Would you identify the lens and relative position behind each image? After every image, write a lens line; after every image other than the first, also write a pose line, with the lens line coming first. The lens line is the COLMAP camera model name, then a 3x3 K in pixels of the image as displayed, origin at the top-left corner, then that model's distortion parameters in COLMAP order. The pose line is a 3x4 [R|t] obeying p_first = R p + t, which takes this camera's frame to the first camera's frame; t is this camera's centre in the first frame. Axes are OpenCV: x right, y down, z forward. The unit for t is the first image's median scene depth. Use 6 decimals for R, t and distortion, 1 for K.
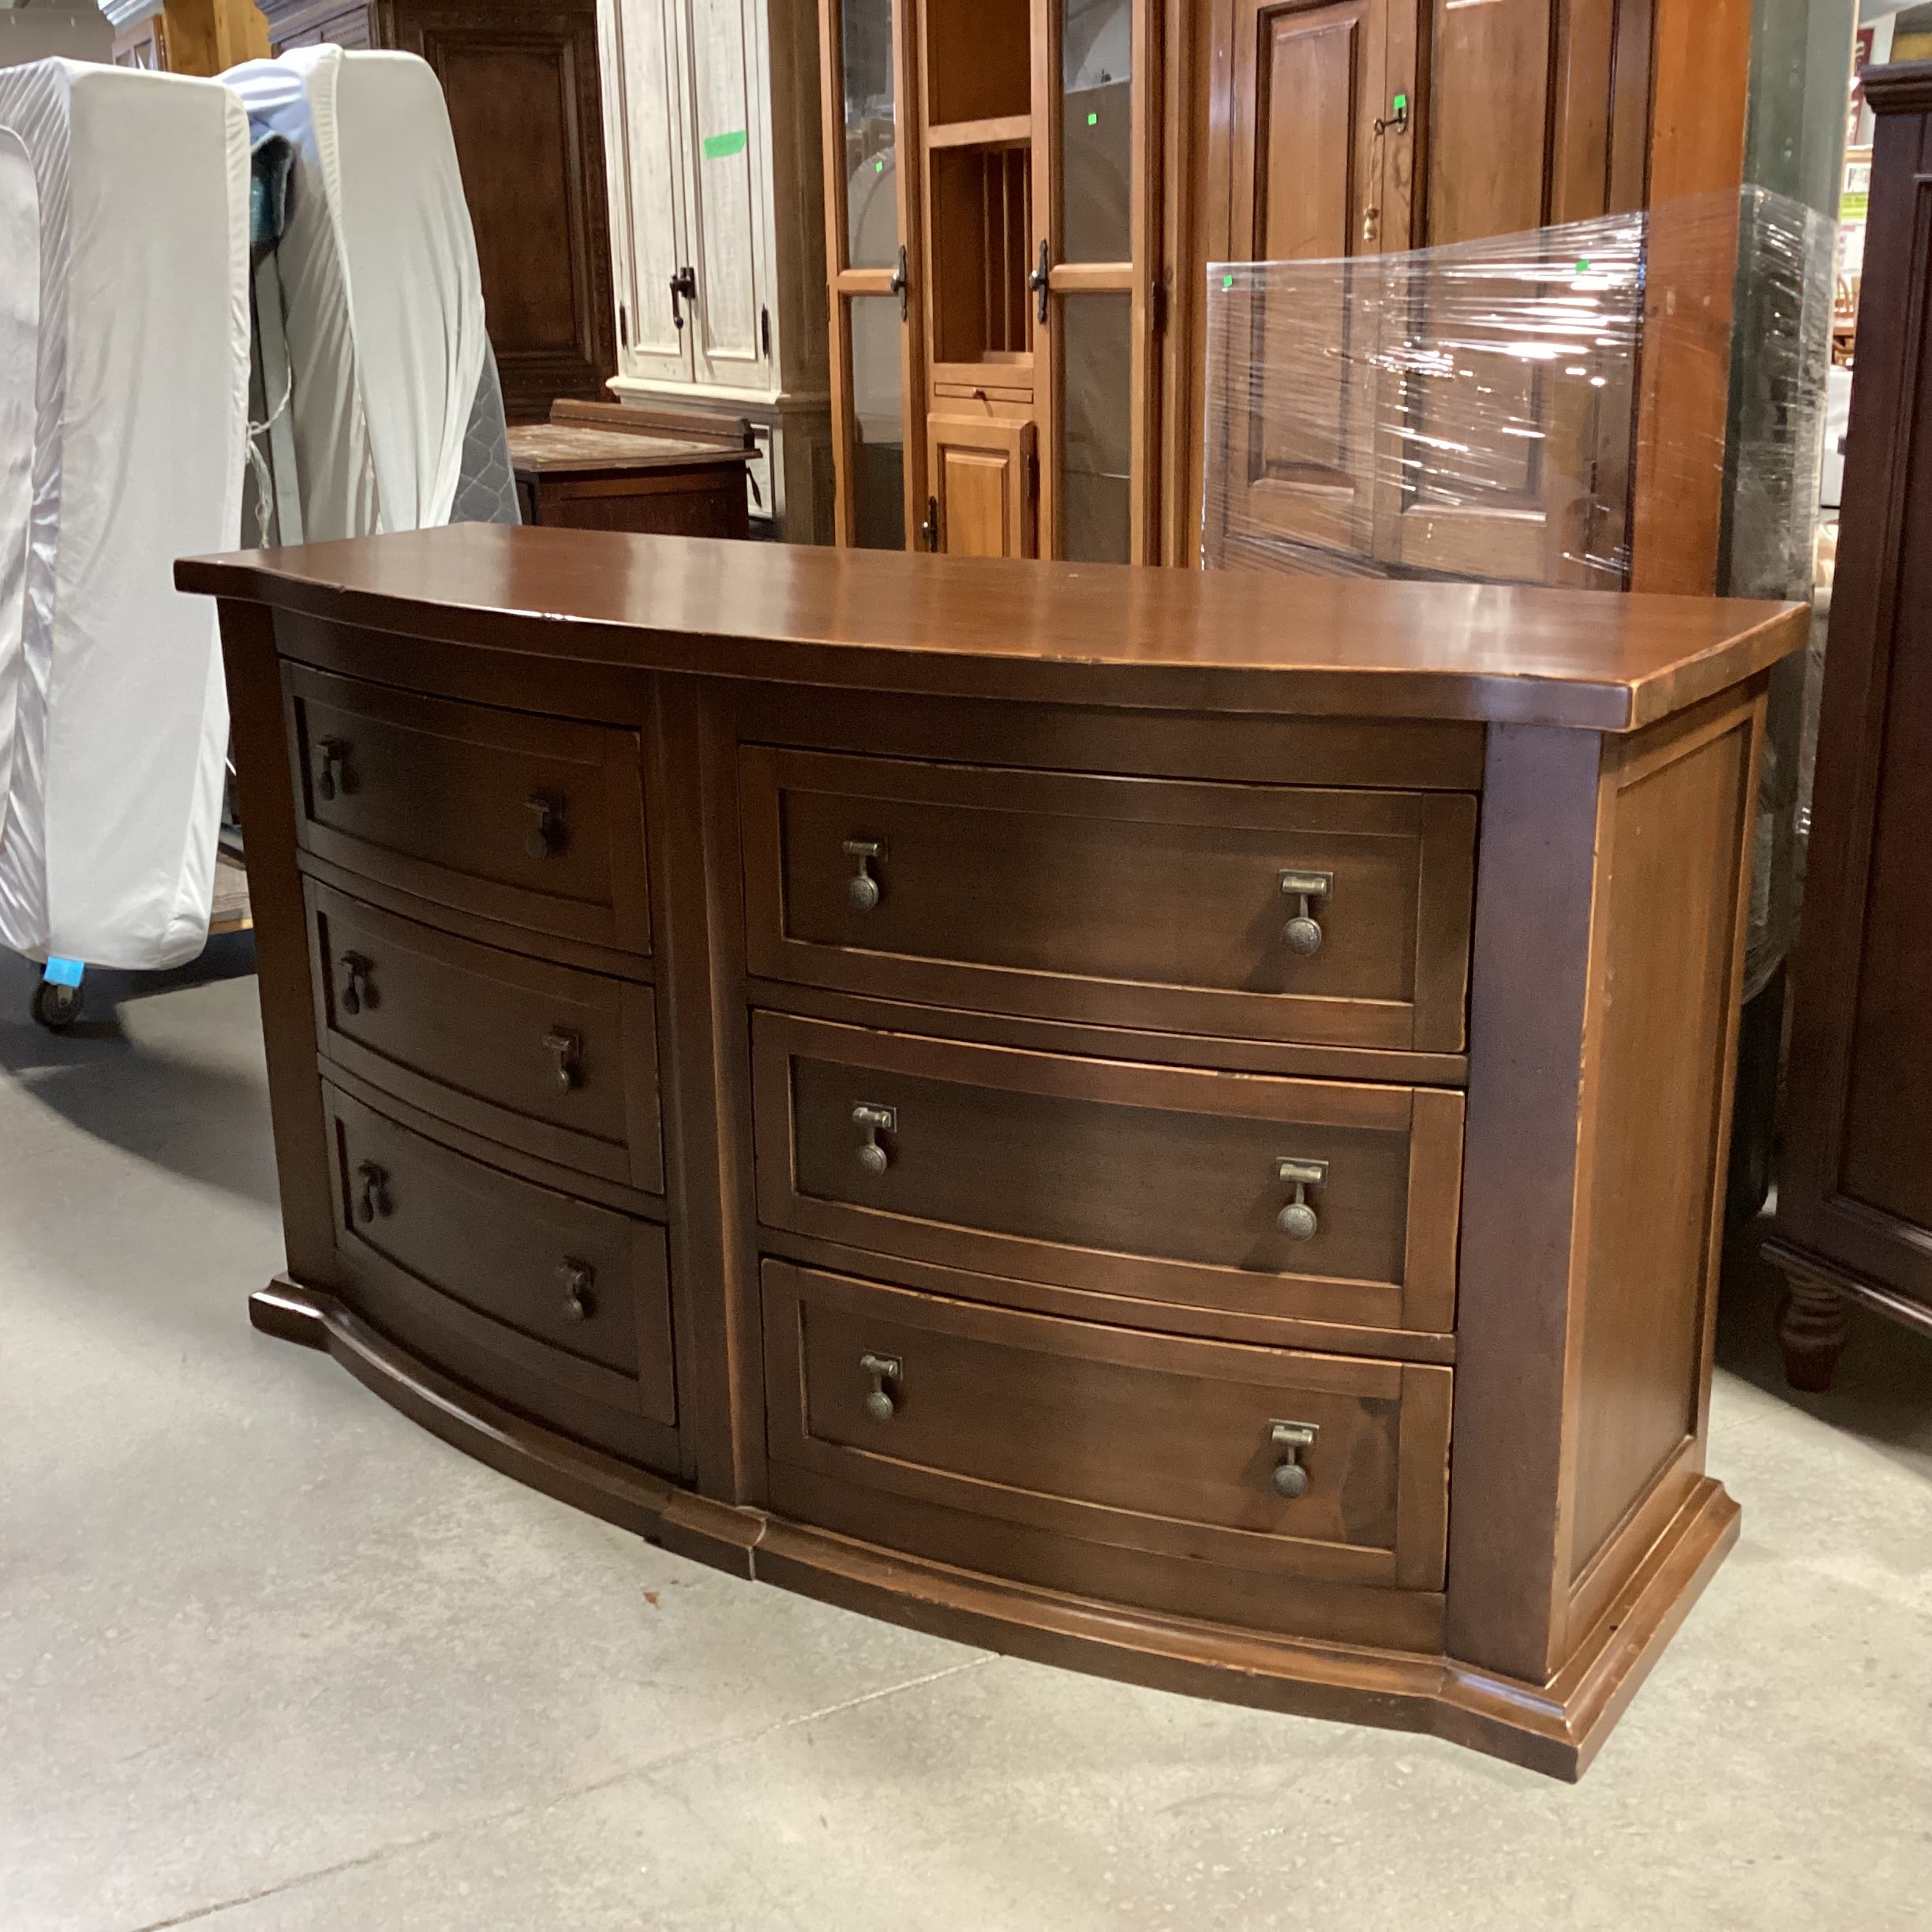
lens RADIAL K [[2327.6, 0, 966.0], [0, 2327.6, 966.0], [0, 0, 1]] dist [0.120843, -0.250074]
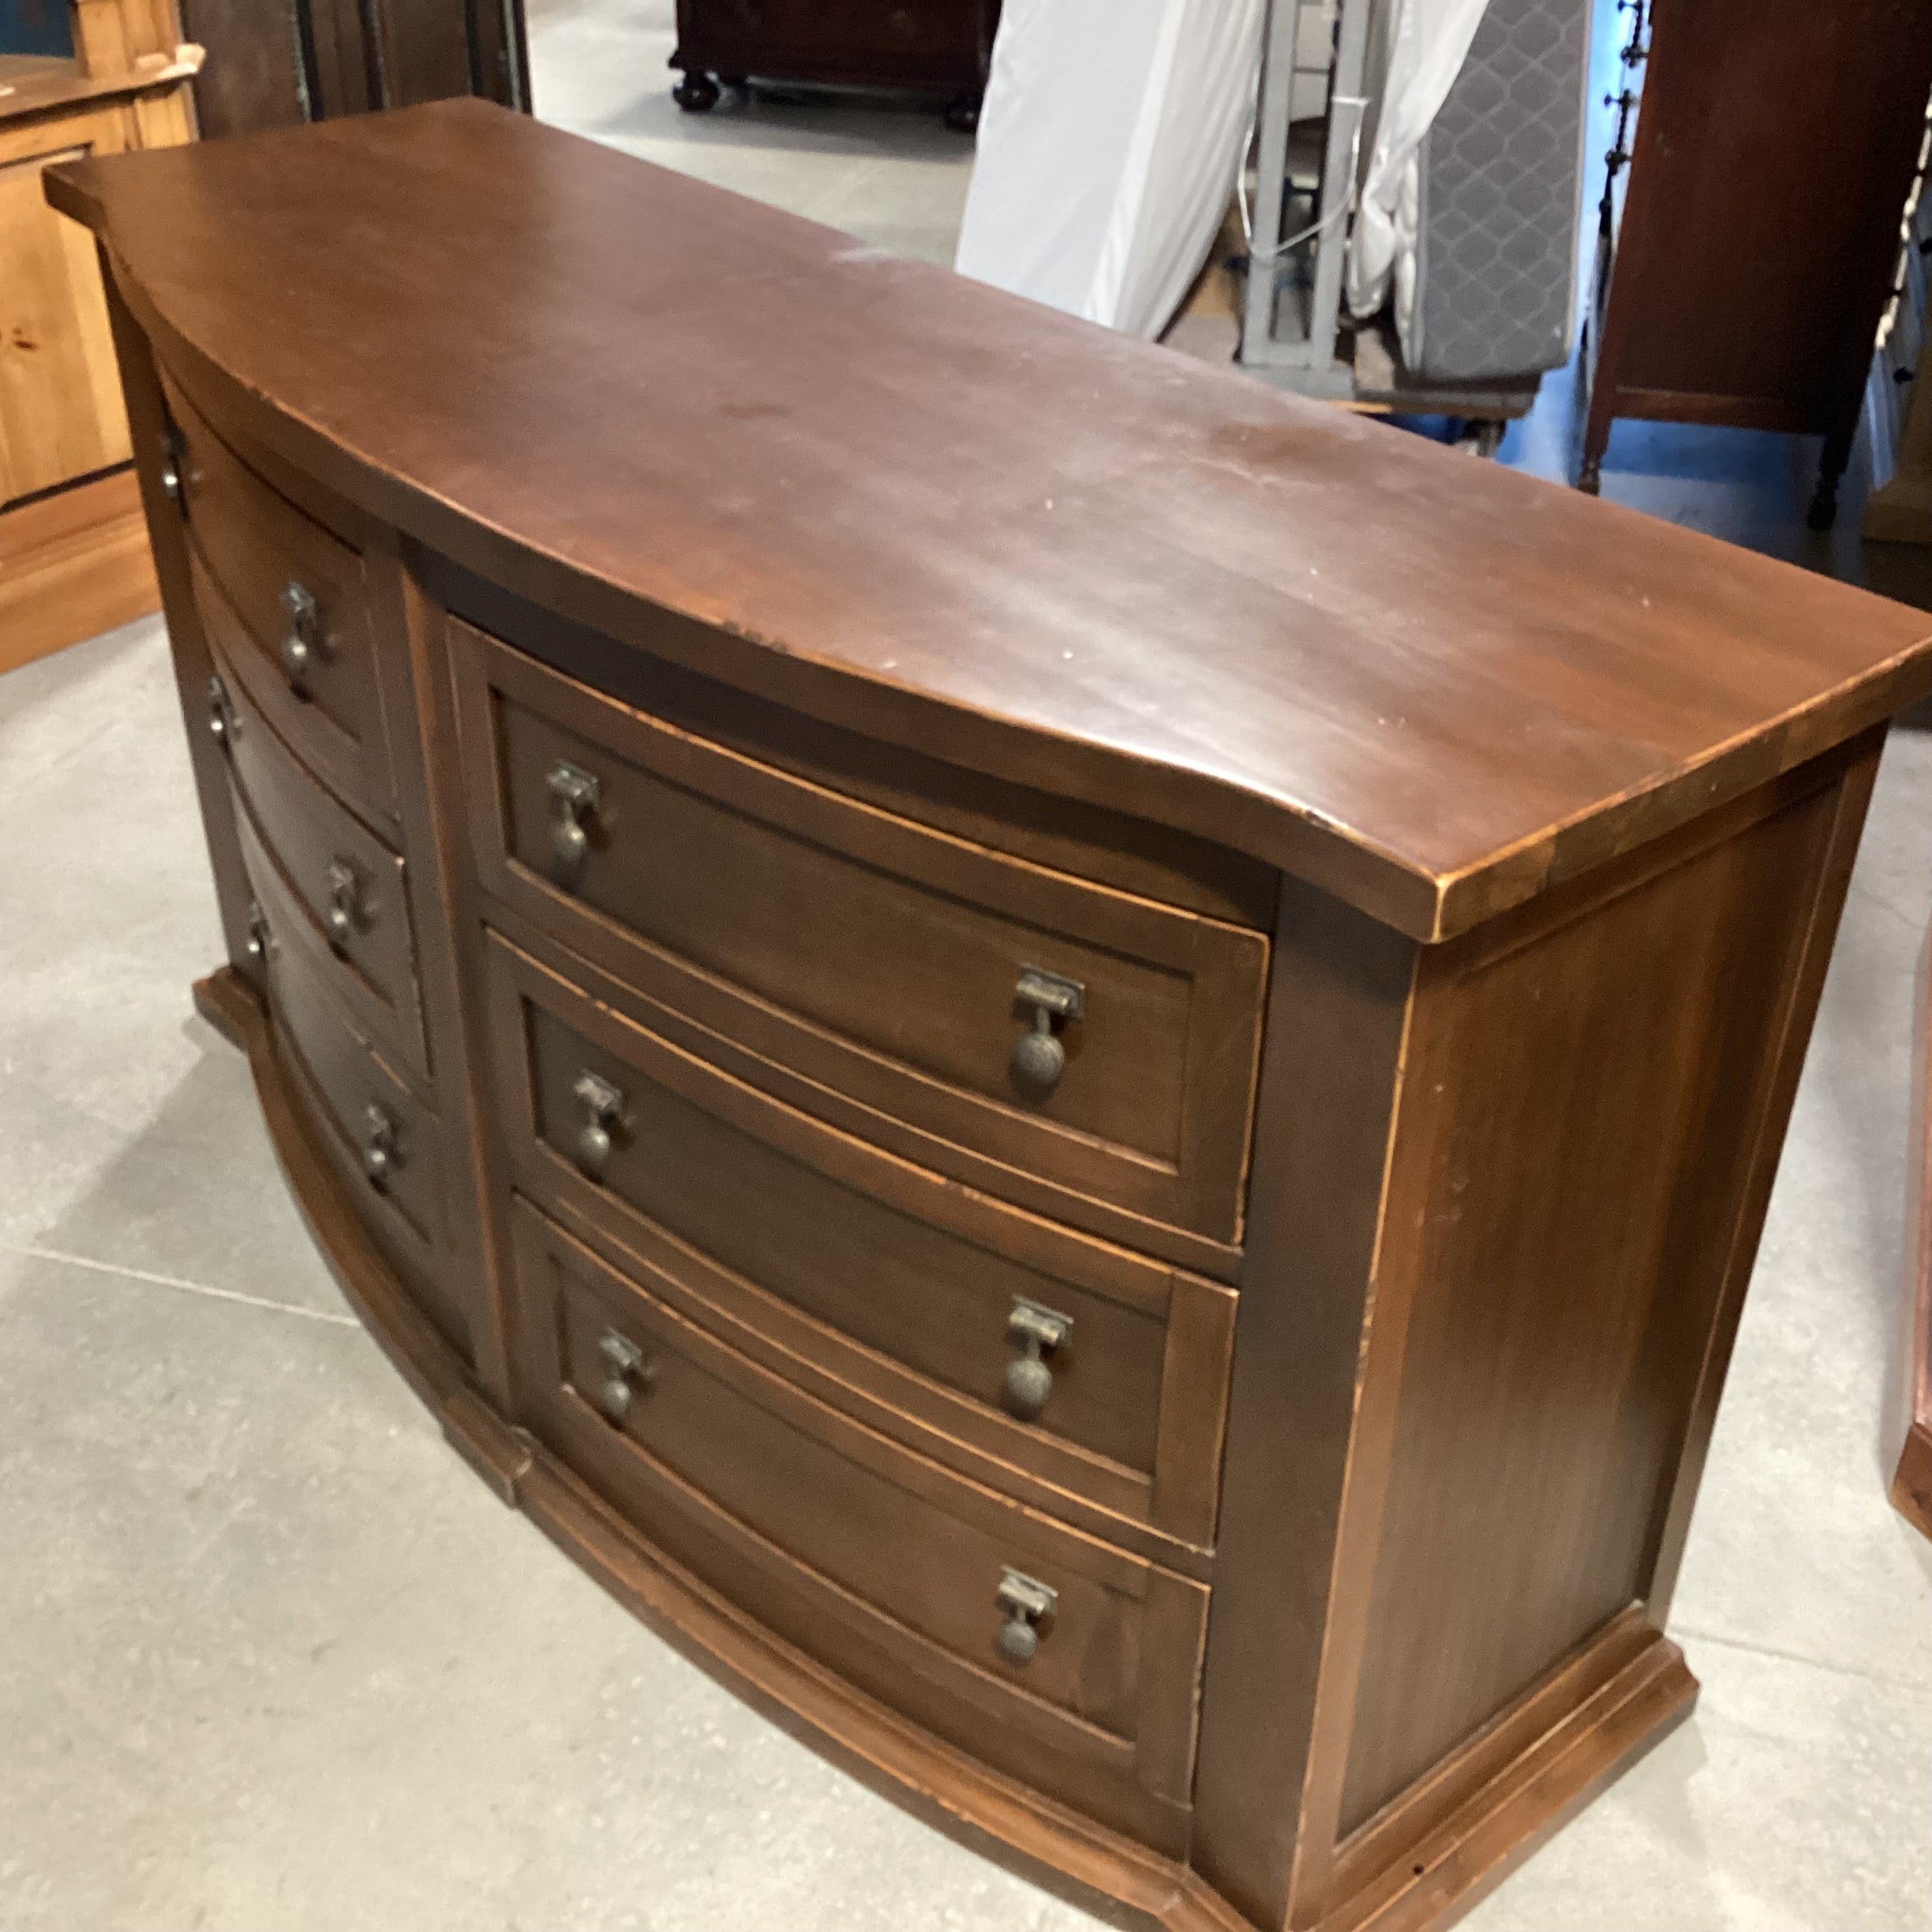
lens RADIAL K [[2339.3, 0, 966.0], [0, 2339.3, 966.0], [0, 0, 1]] dist [0.117895, -0.259113]
pose [[0.963006, 0.166896, -0.211577, 0.162787], [-0.102376, 0.952849, 0.285655, -0.146600], [0.249275, -0.253427, 0.934685, 0.194681]]
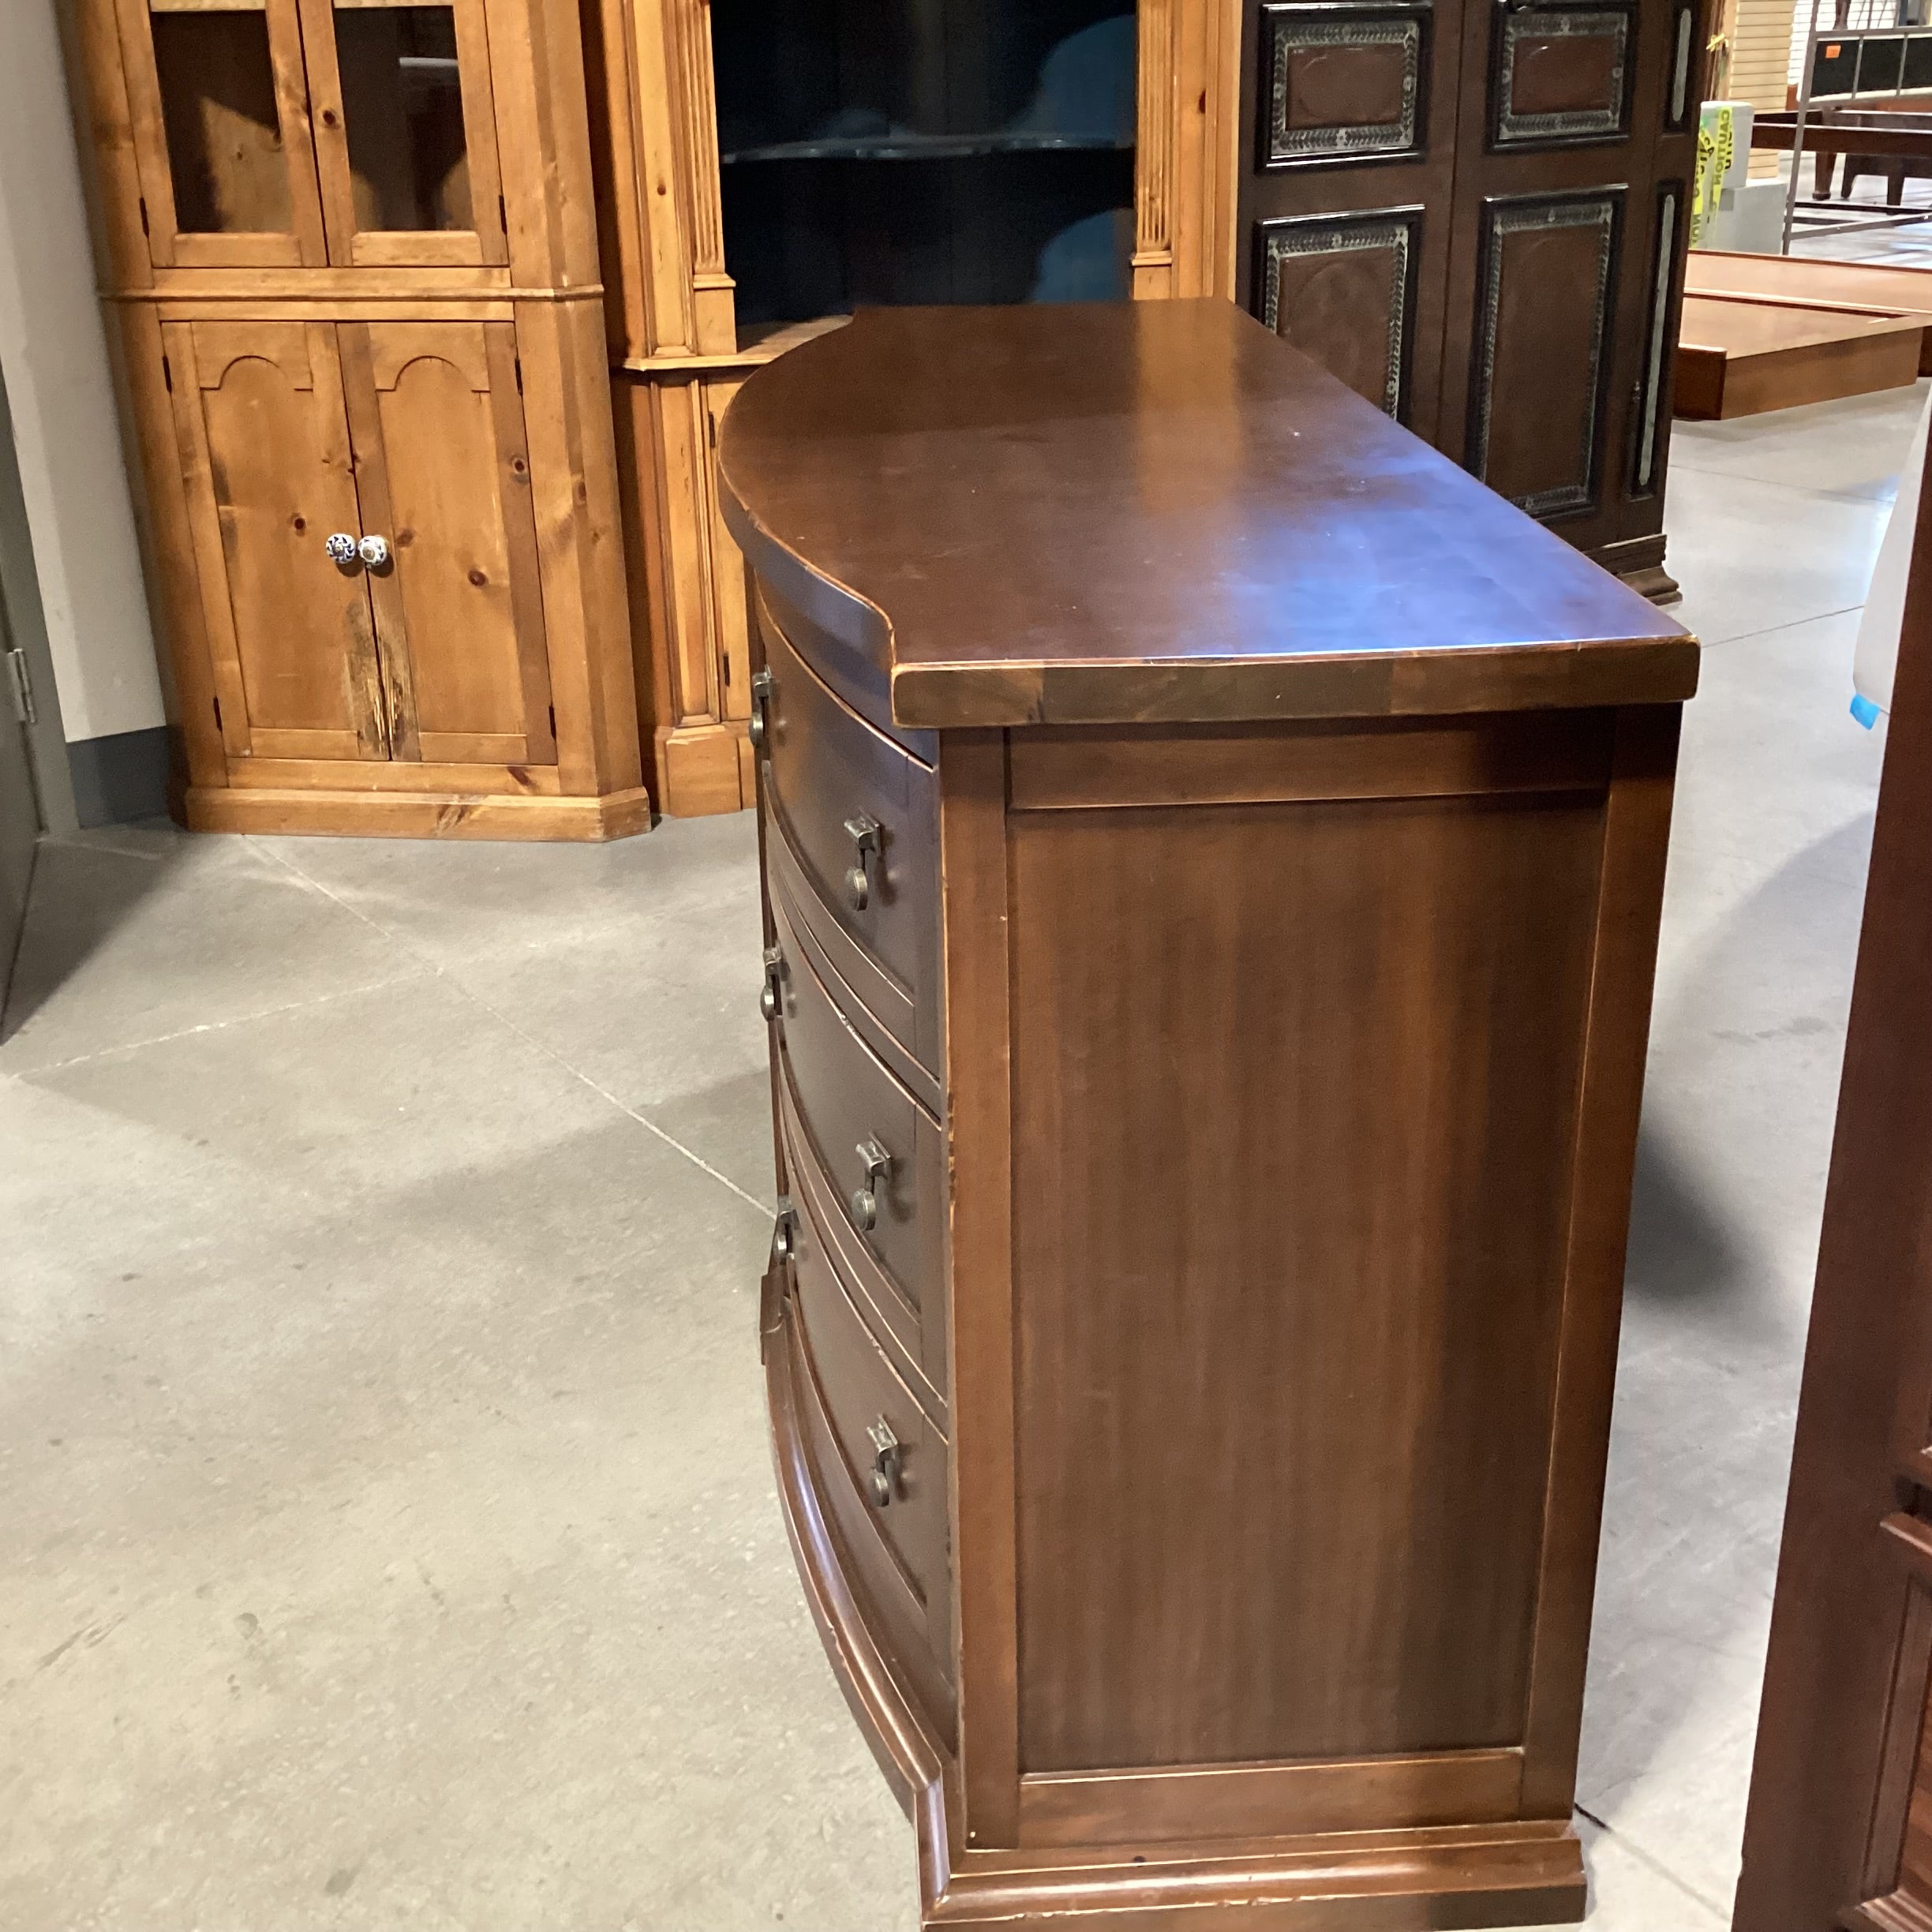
lens RADIAL K [[2327.6, 0, 966.0], [0, 2327.6, 966.0], [0, 0, 1]] dist [0.120843, -0.250074]
pose [[0.604459, 0.305346, -0.735794, 0.482822], [-0.219152, 0.951726, 0.214920, -0.106908], [0.765899, 0.031340, 0.642196, 0.290975]]
